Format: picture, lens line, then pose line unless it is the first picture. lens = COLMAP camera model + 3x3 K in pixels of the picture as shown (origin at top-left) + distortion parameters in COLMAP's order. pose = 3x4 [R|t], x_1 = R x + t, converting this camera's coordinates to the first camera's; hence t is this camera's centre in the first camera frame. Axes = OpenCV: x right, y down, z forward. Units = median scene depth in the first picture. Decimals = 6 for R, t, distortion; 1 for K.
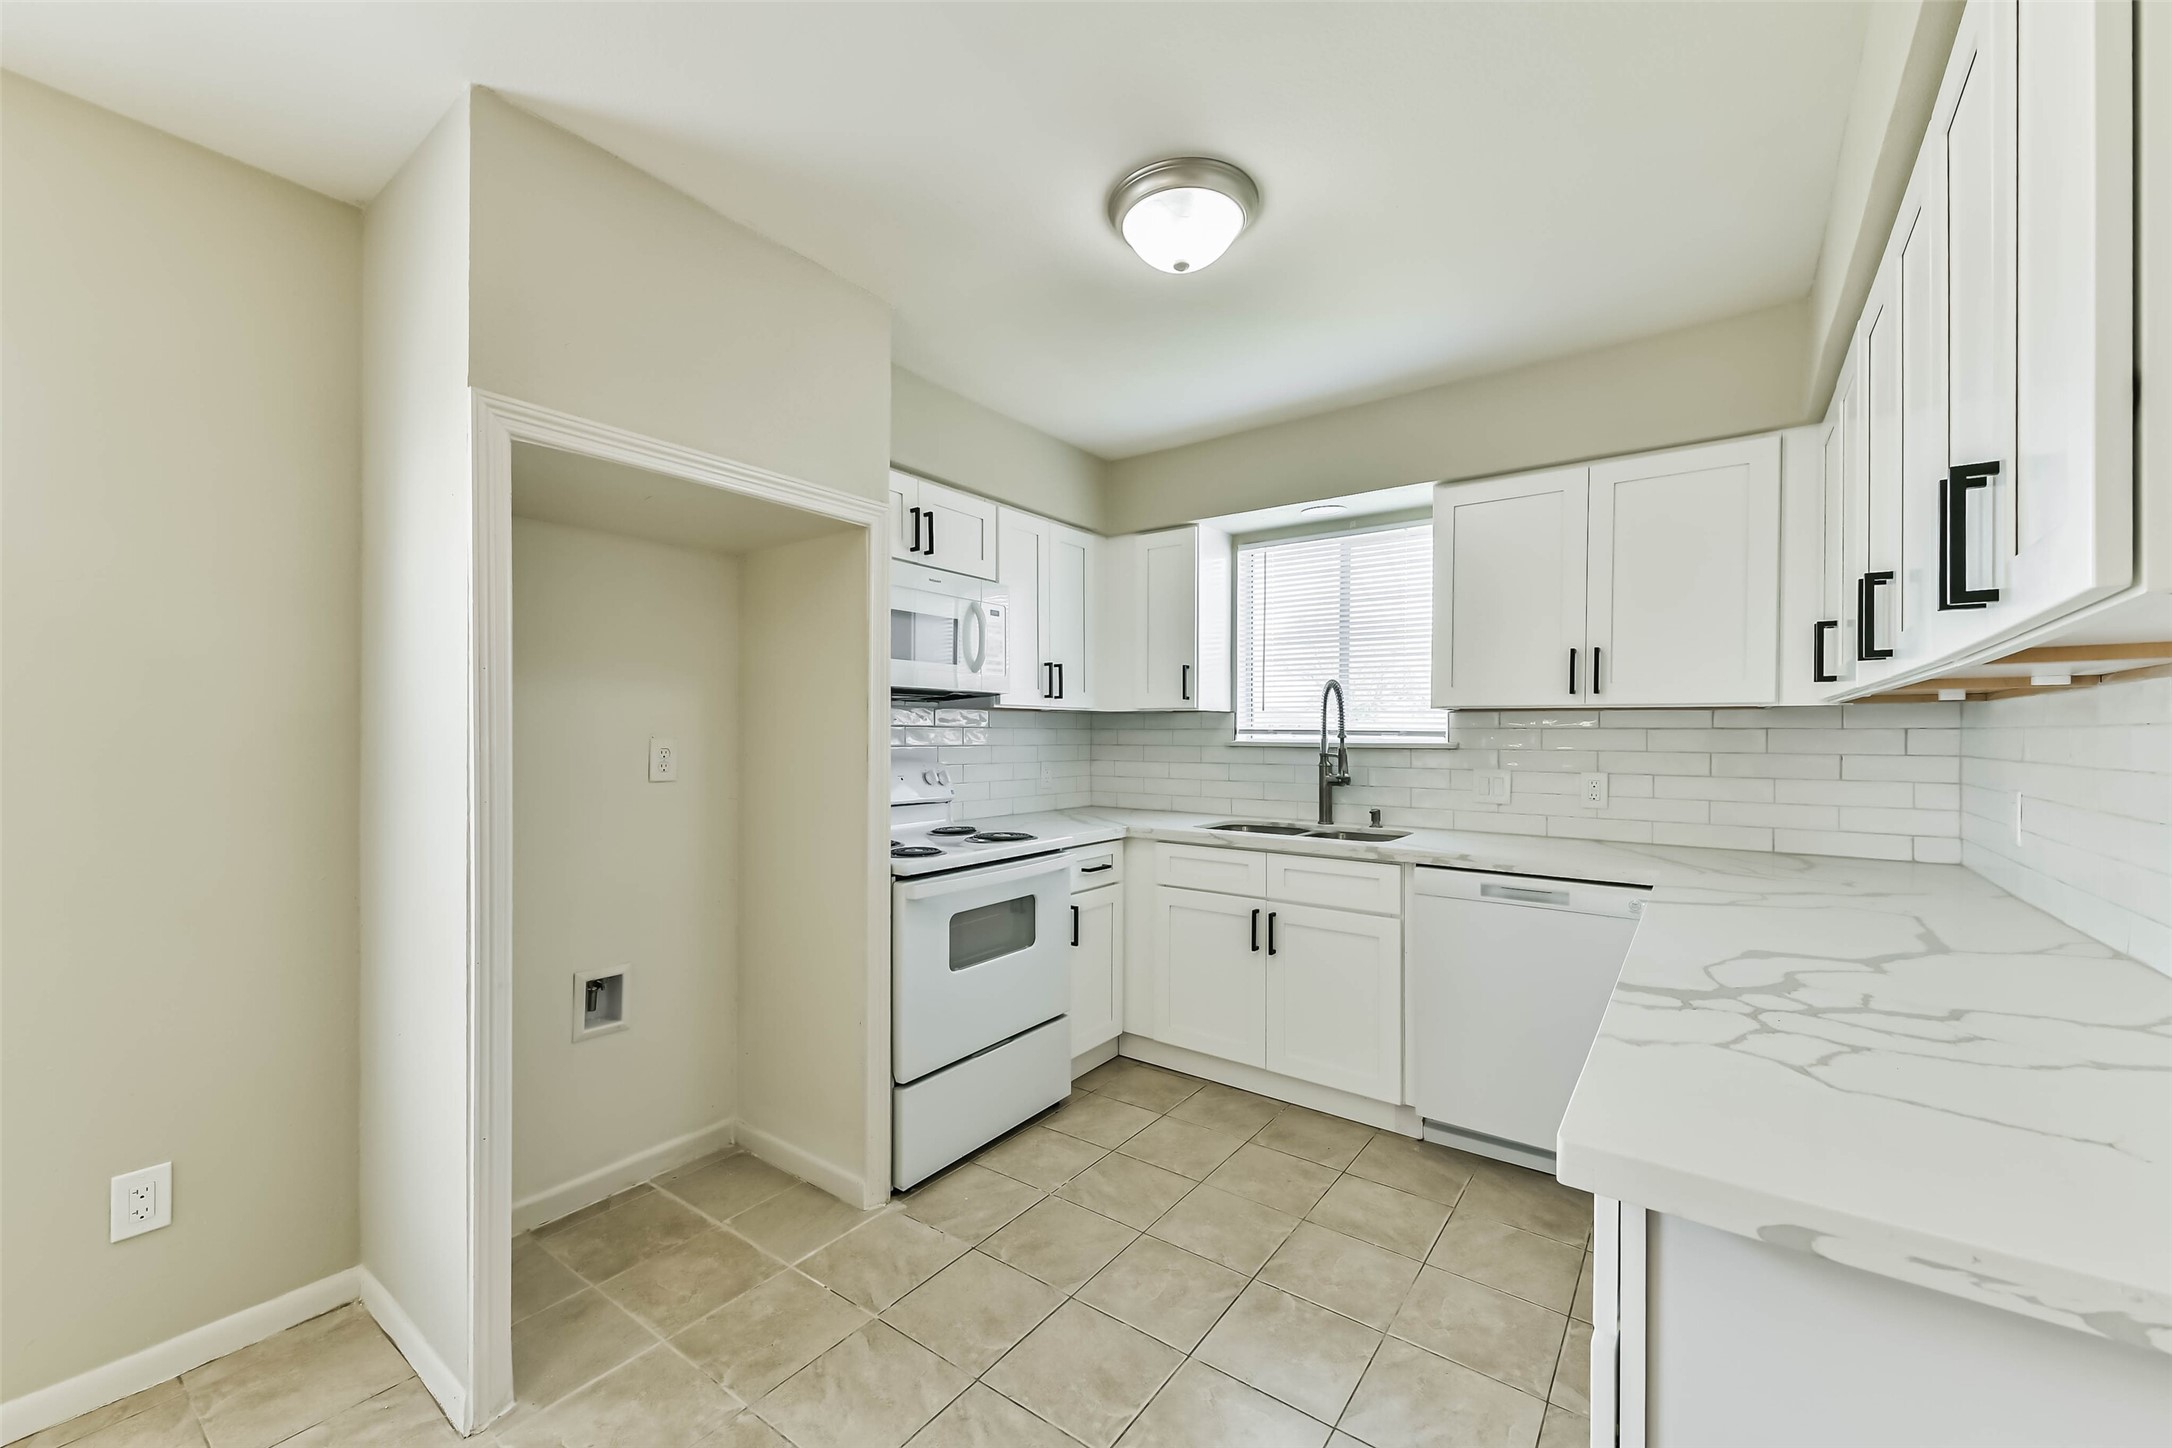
lens RADIAL K [[856.3, 0, 1104.1], [0, 856.3, 729.9], [0, 0, 1]] dist [0.012446, -0.002729]
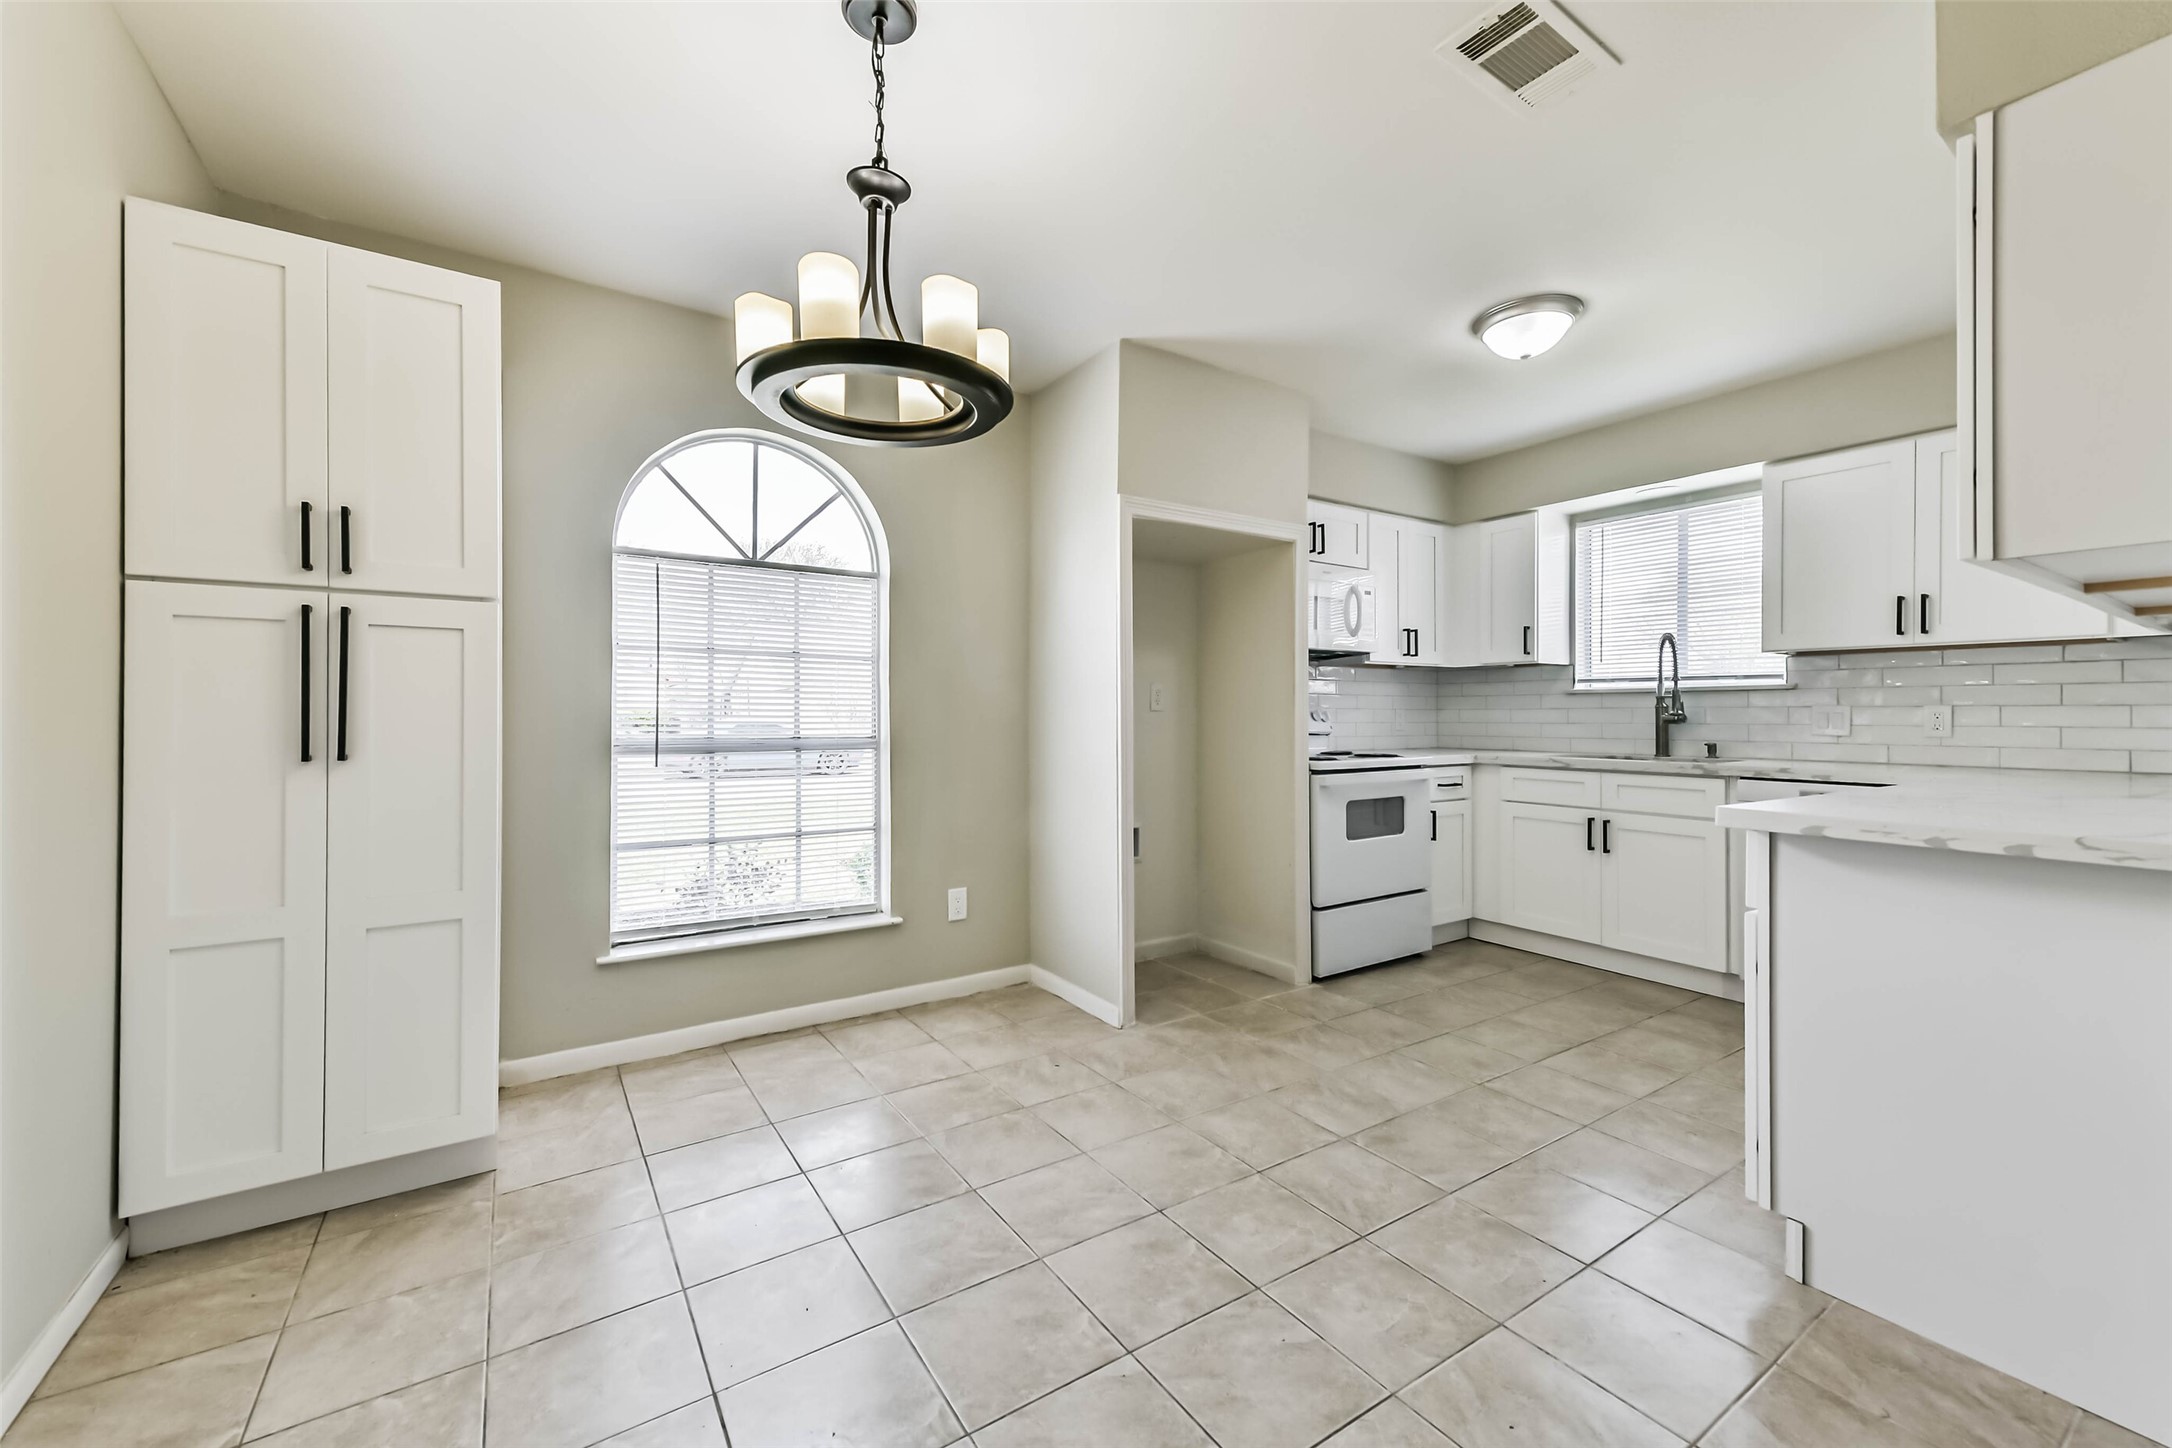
lens RADIAL K [[856.3, 0, 1082.1], [0, 856.3, 709.2], [0, 0, 1]] dist [0.012446, -0.002729]
pose [[0.930030, -0.003655, -0.367465, -0.059452], [0.003391, 0.999993, -0.001365, 0.057008], [0.367467, 0.000024, 0.930036, -0.500266]]
